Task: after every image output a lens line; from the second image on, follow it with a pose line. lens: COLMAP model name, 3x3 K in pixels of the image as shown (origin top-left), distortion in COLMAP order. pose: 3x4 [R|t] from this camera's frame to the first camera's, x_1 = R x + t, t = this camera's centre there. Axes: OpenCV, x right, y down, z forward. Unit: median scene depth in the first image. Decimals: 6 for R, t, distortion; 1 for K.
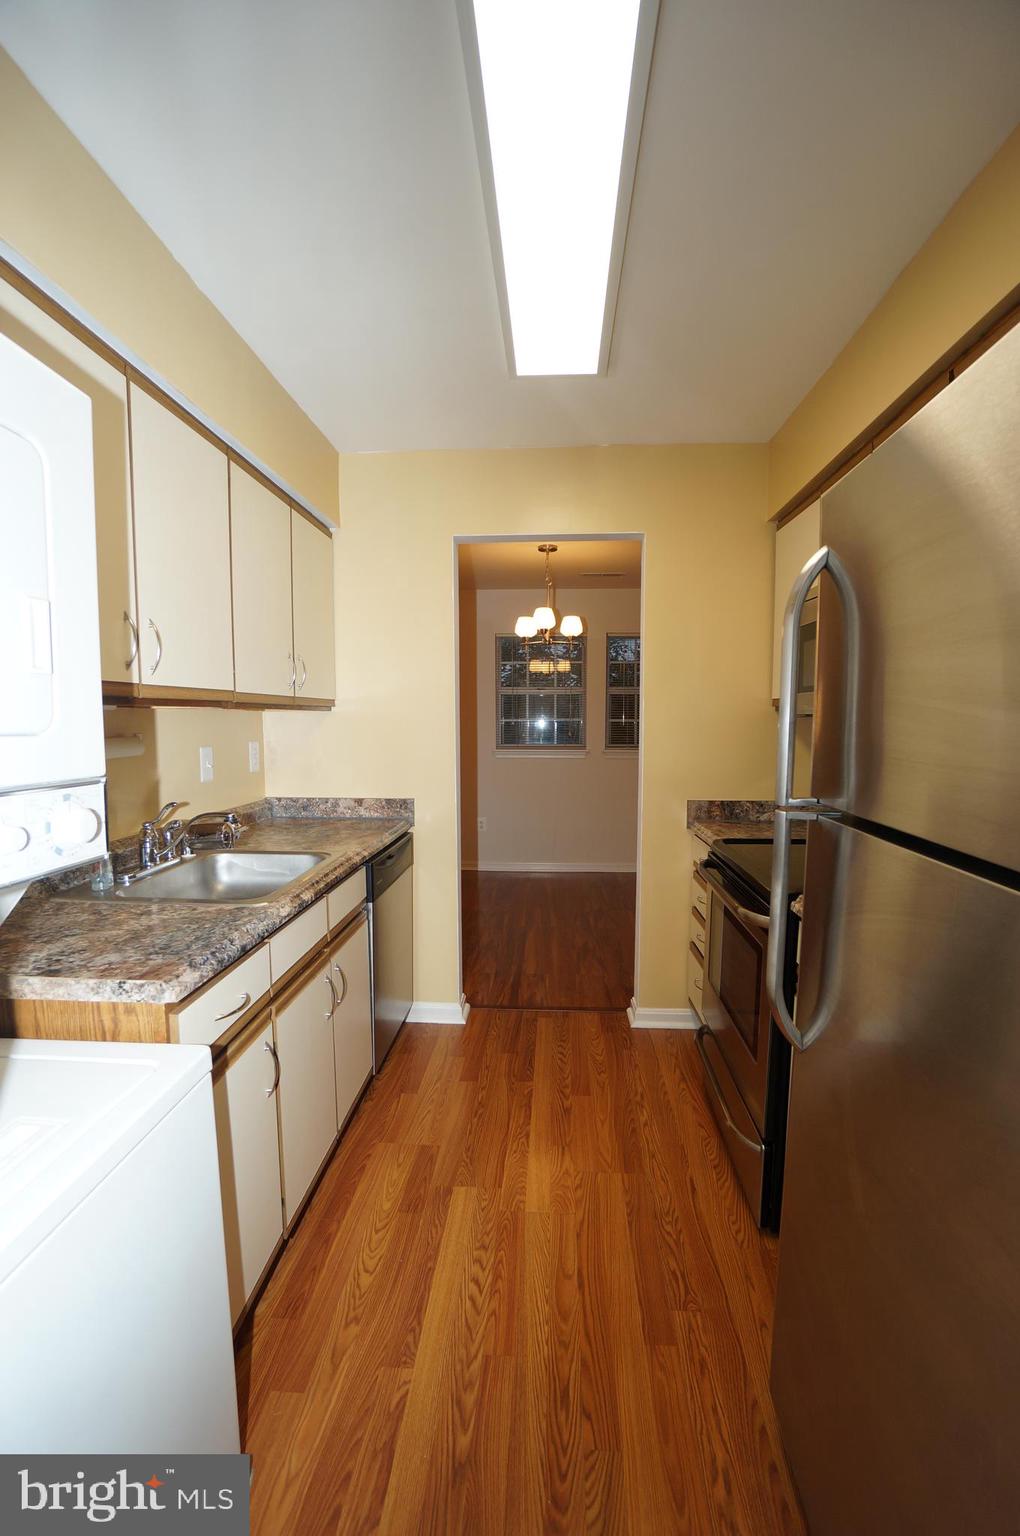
lens RADIAL K [[677.7, 0, 520.4], [0, 677.7, 777.1], [0, 0, 1]] dist [0.000035, 0.000128]
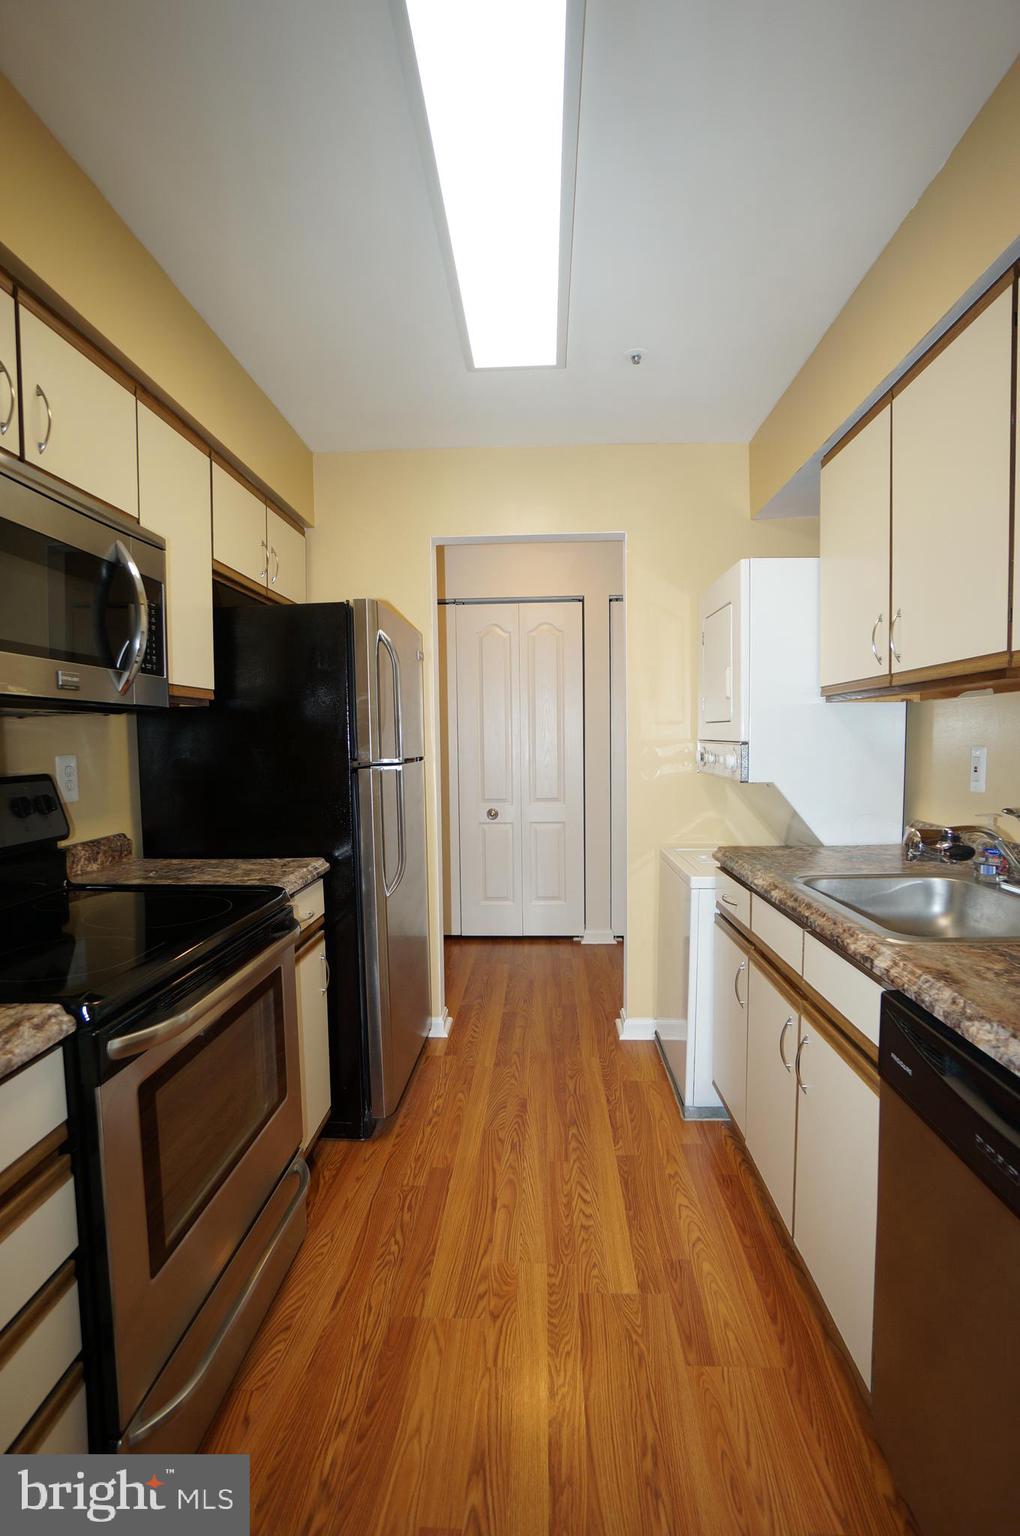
lens RADIAL K [[700.3, 0, 505.2], [0, 700.3, 772.7], [0, 0, 1]] dist [-0.031388, -0.000332]
pose [[-0.999981, 0.006056, 0.001472, 0.063385], [0.006200, 0.990620, 0.136508, -0.132540], [-0.000632, 0.136515, -0.990638, 2.023964]]
